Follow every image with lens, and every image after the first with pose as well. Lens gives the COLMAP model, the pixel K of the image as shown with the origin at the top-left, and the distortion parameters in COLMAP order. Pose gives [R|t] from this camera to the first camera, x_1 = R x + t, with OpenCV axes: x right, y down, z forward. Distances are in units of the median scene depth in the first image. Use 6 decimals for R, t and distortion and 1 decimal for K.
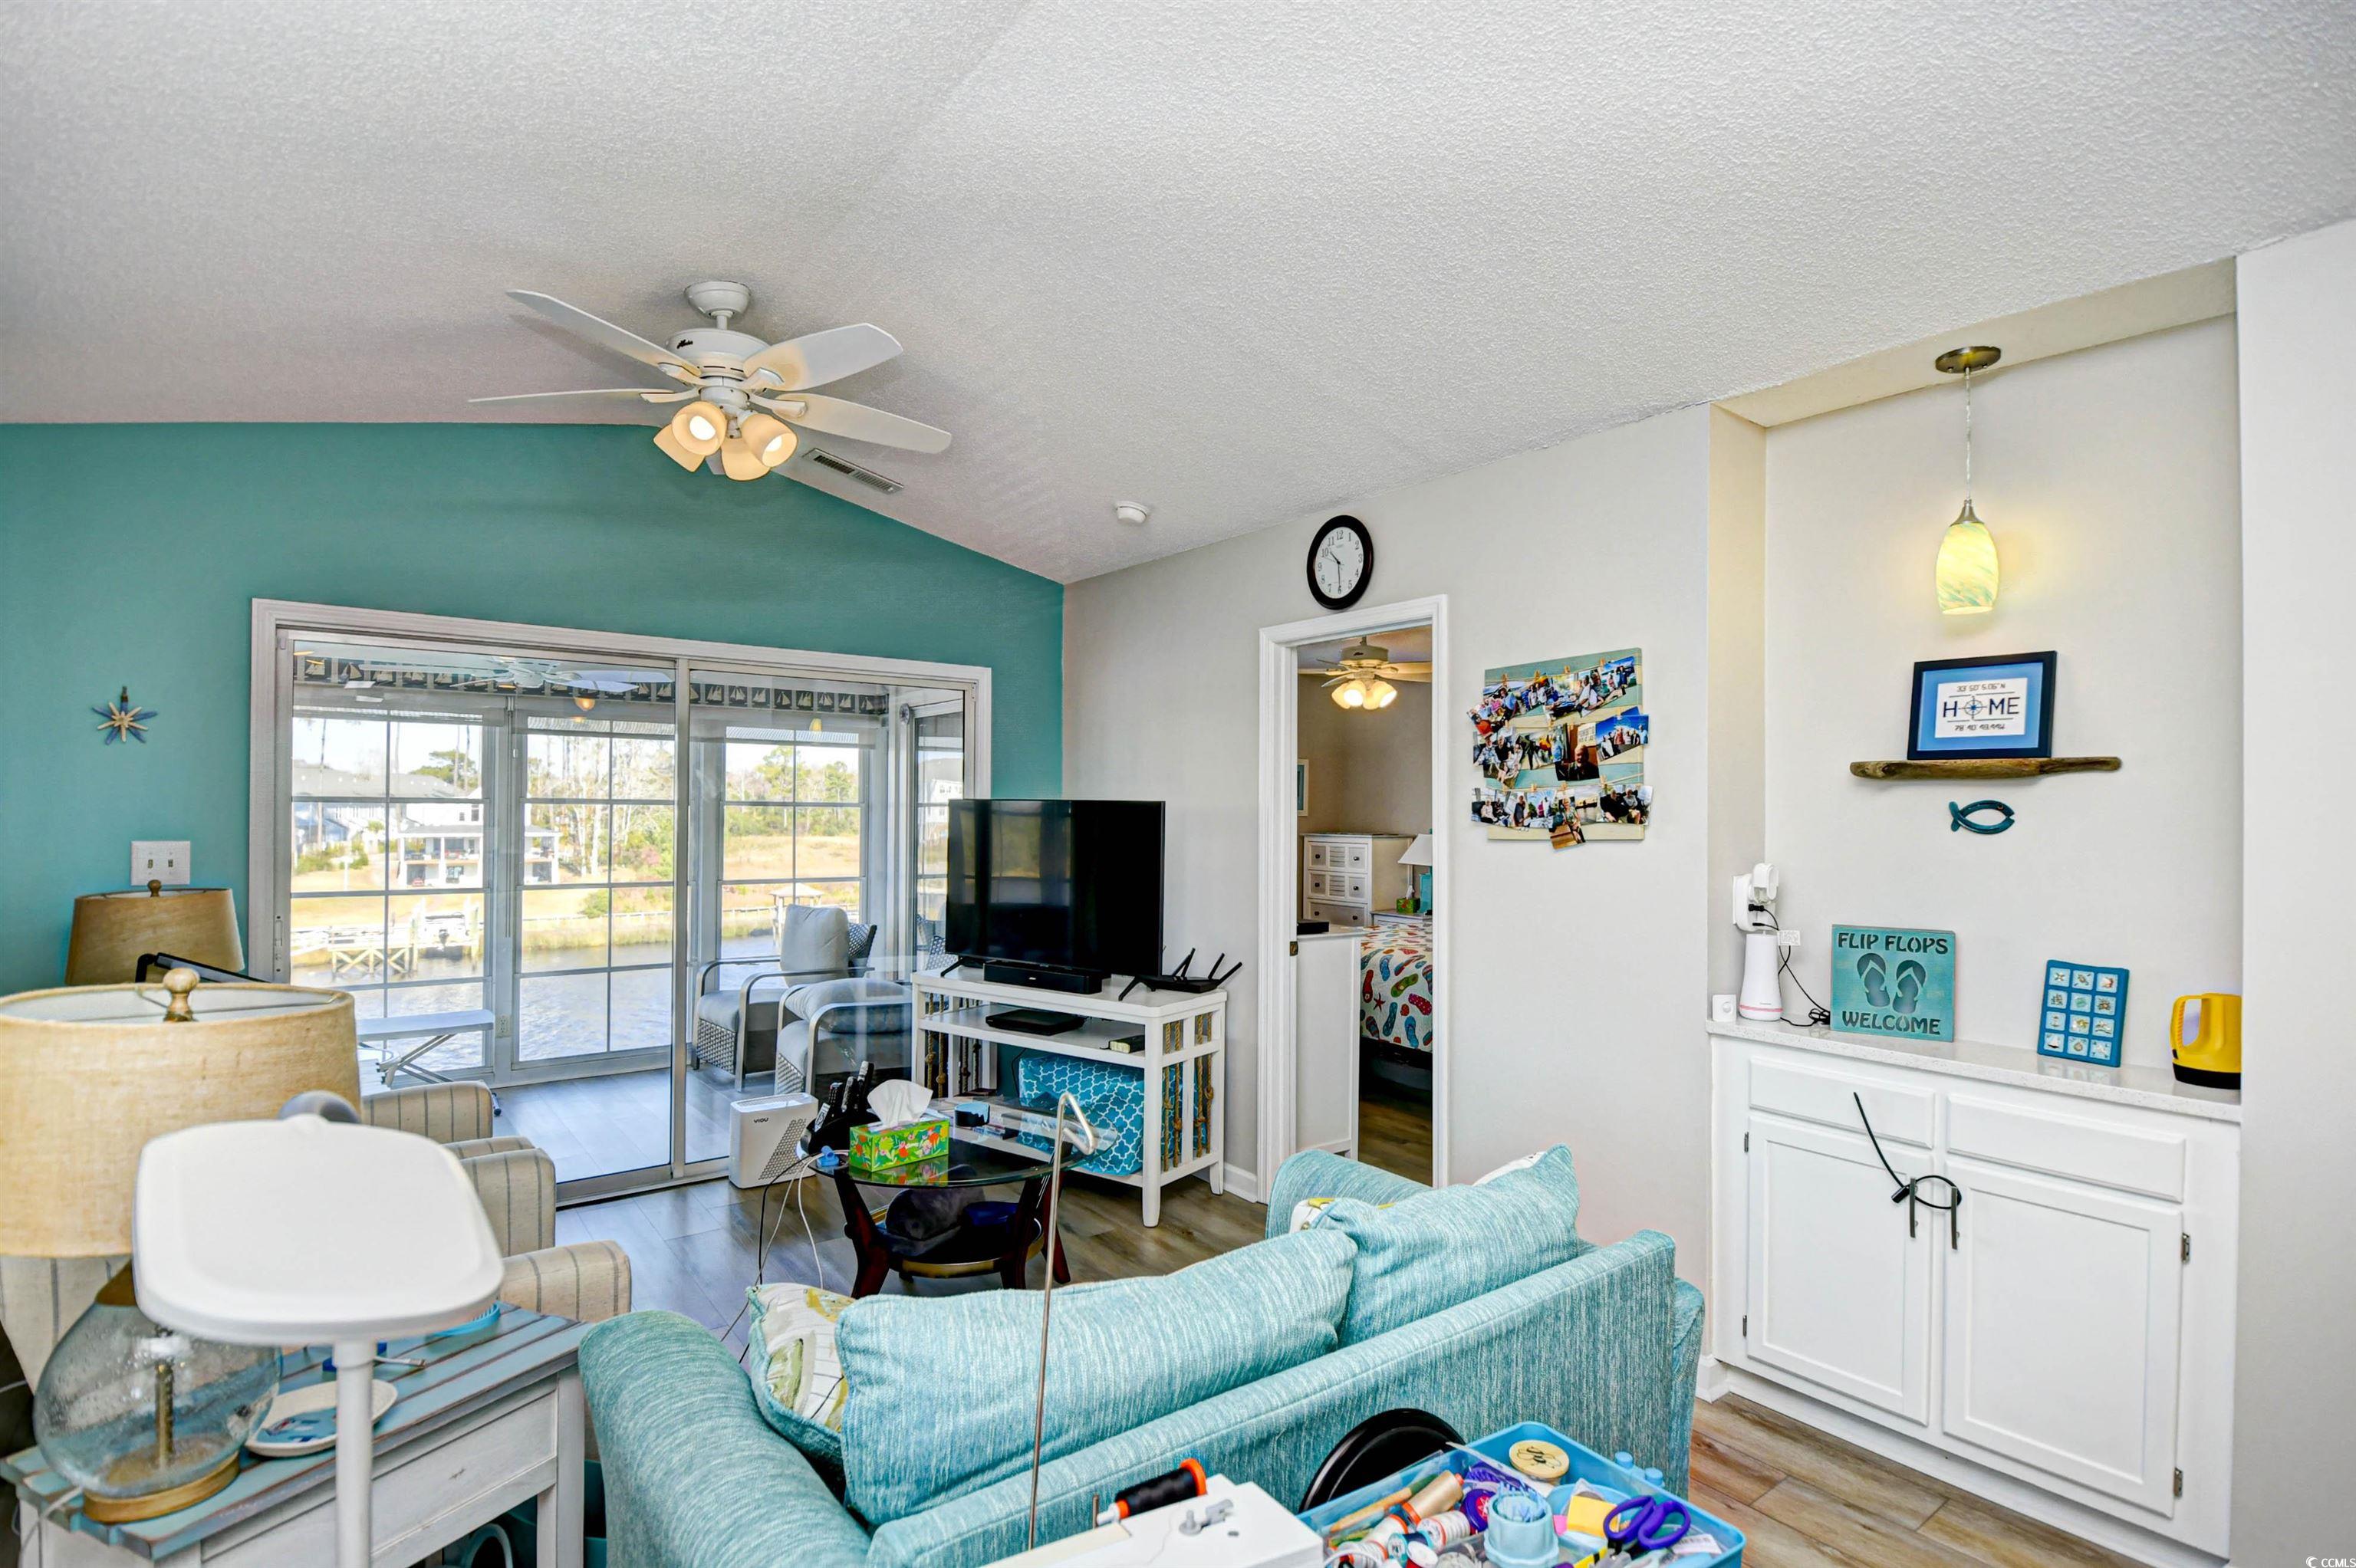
lens RADIAL K [[1144.2, 0, 1245.1], [0, 1144.2, 802.1], [0, 0, 1]] dist [0.002256, -0.007075]
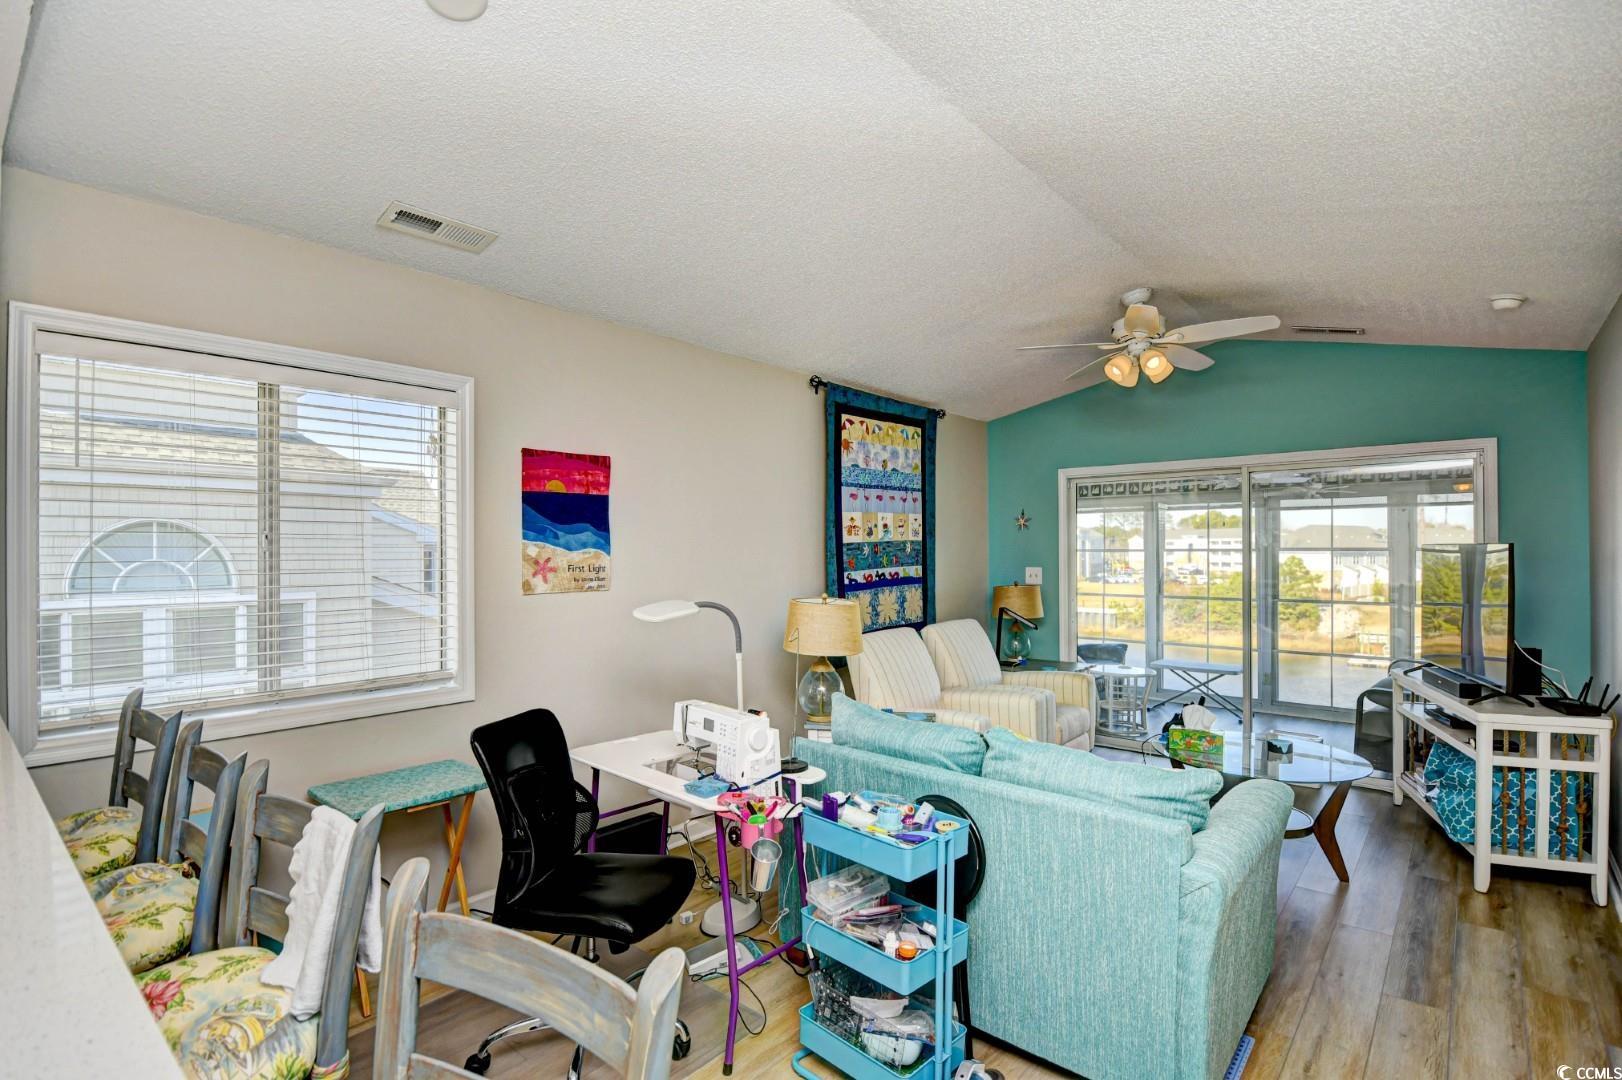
lens RADIAL K [[787.8, 0, 808.0], [0, 787.8, 550.6], [0, 0, 1]] dist [0.002256, -0.007075]
pose [[0.188665, -0.012779, -0.981958, 0.724835], [0.011912, 0.999872, -0.010724, 0.008528], [0.981969, -0.009674, 0.188793, 0.165509]]
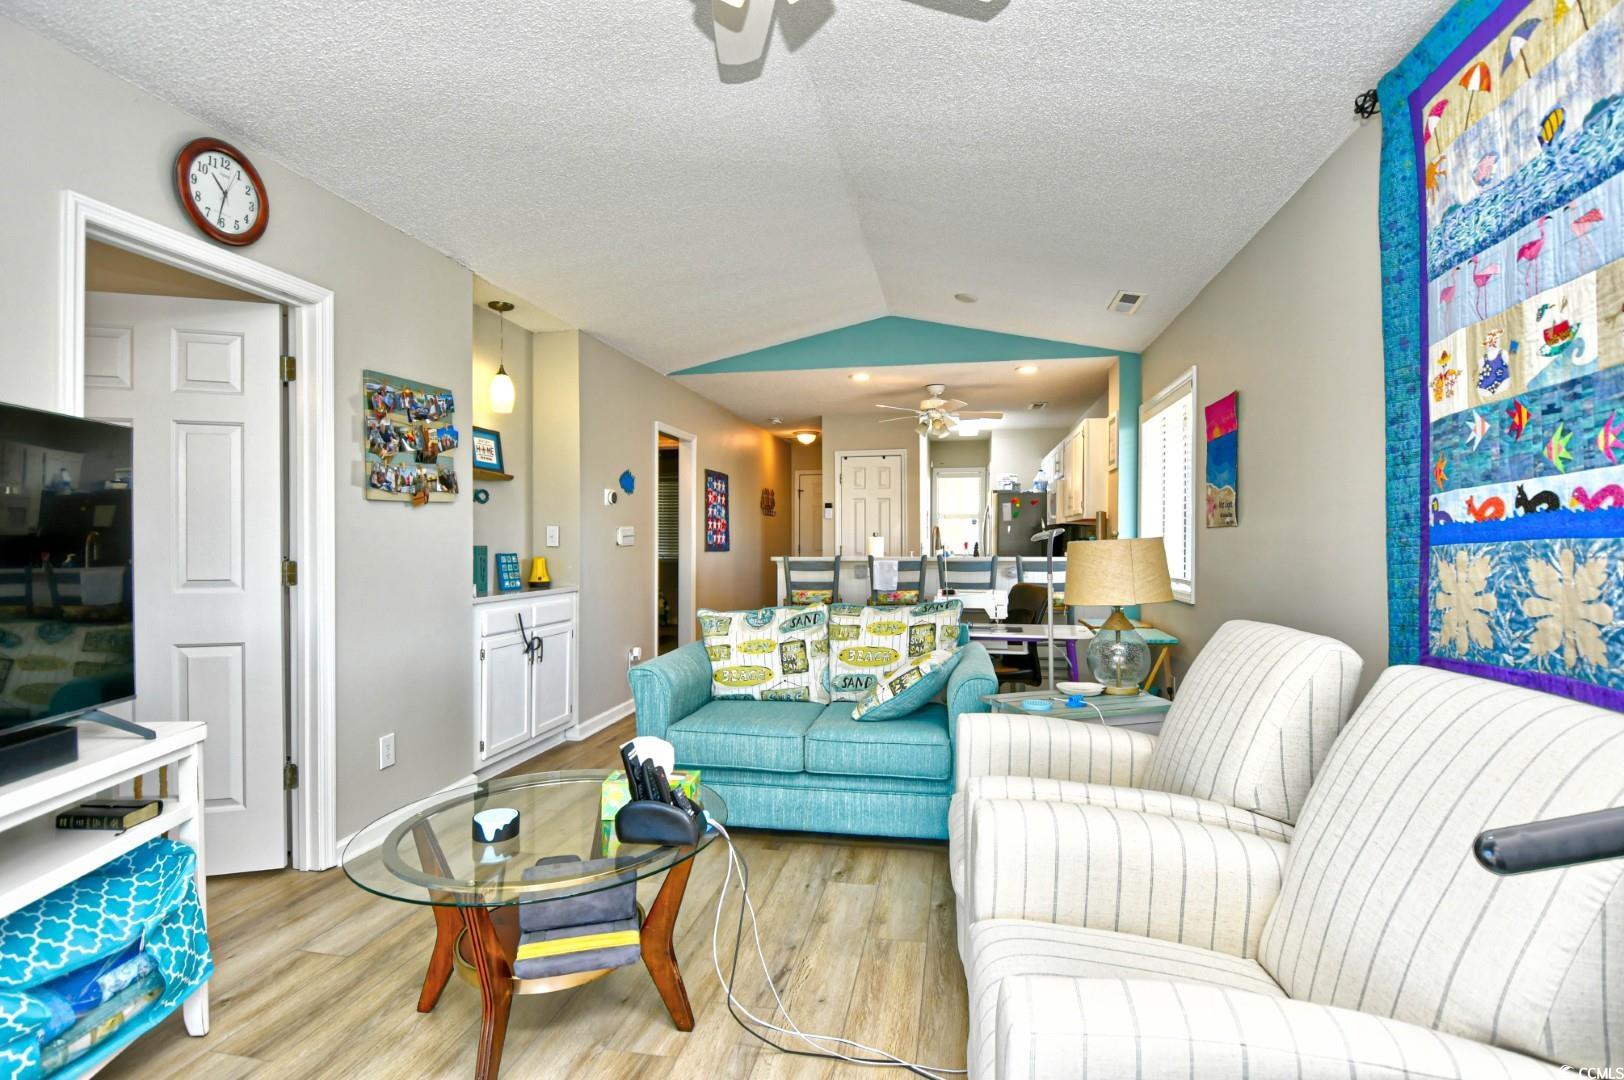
lens RADIAL K [[788.8, 0, 808.4], [0, 788.8, 544.5], [0, 0, 1]] dist [0.002256, -0.007075]
pose [[-0.646498, -0.016845, 0.762730, -0.822056], [-0.013264, 0.999853, 0.010839, 0.068654], [-0.762800, -0.003110, -0.646627, 1.222473]]
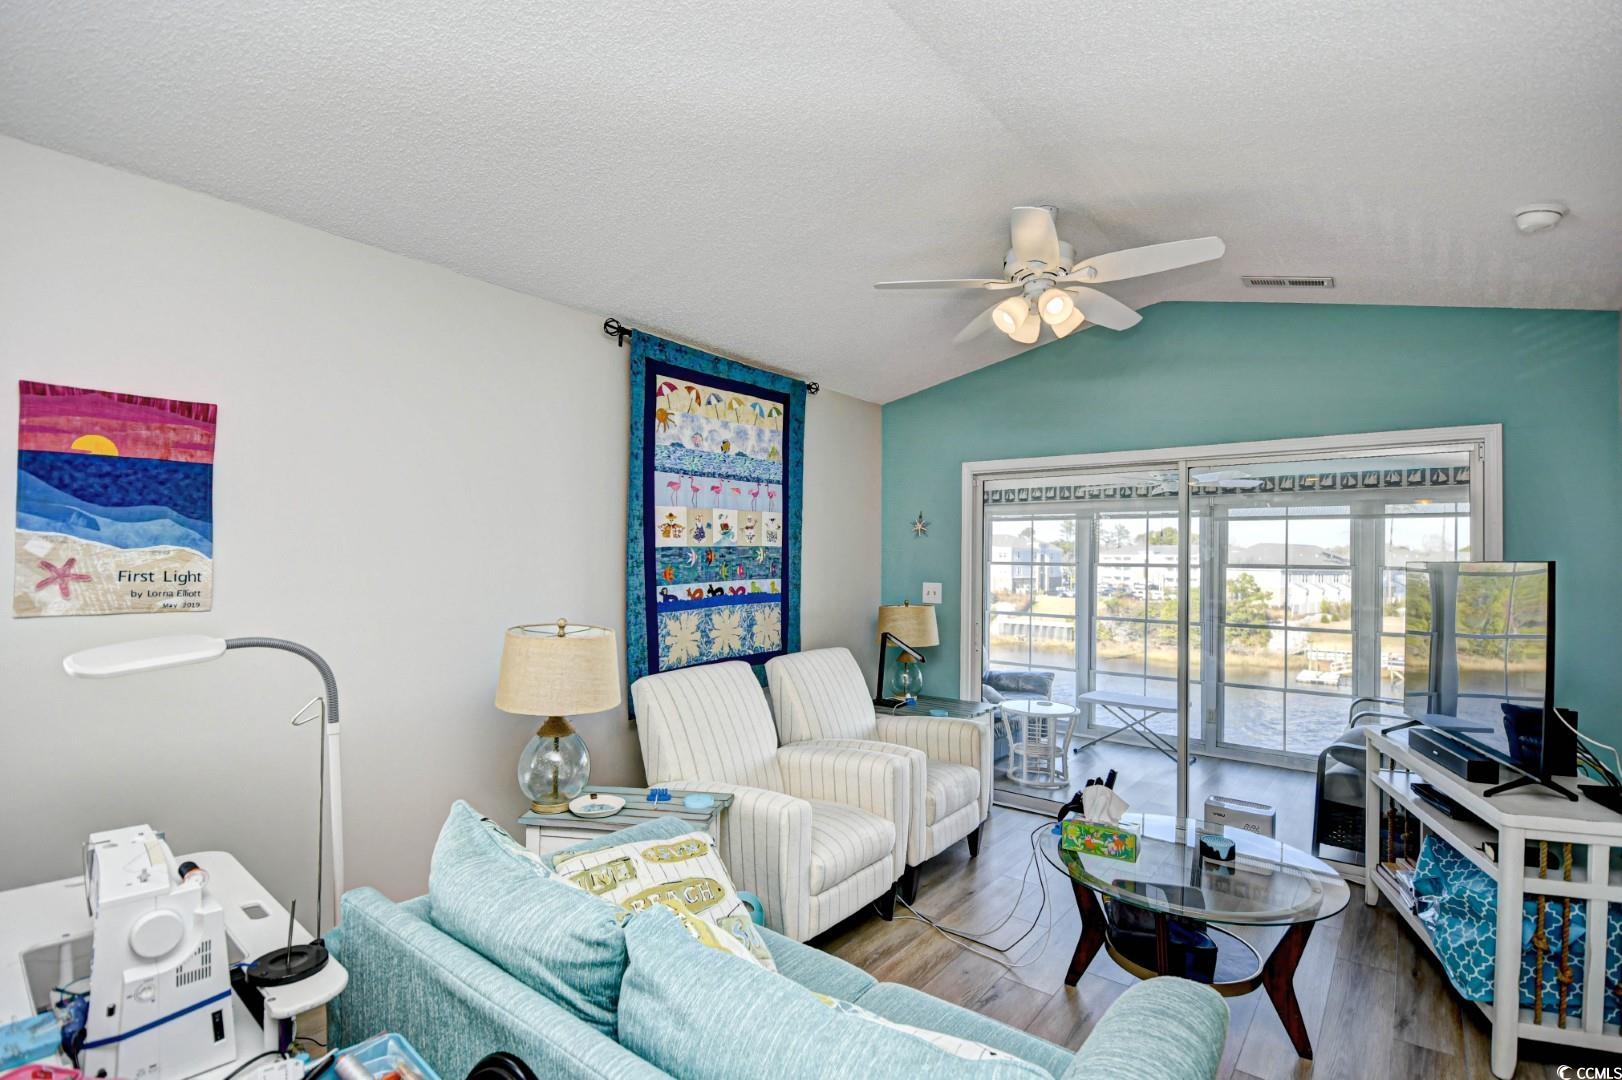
lens RADIAL K [[787.8, 0, 810.6], [0, 787.8, 550.8], [0, 0, 1]] dist [0.002256, -0.007075]
pose [[0.235906, -0.020401, -0.971562, 0.420965], [-0.004757, 0.999743, -0.022148, 0.007716], [0.971764, 0.009846, 0.235749, 0.451238]]
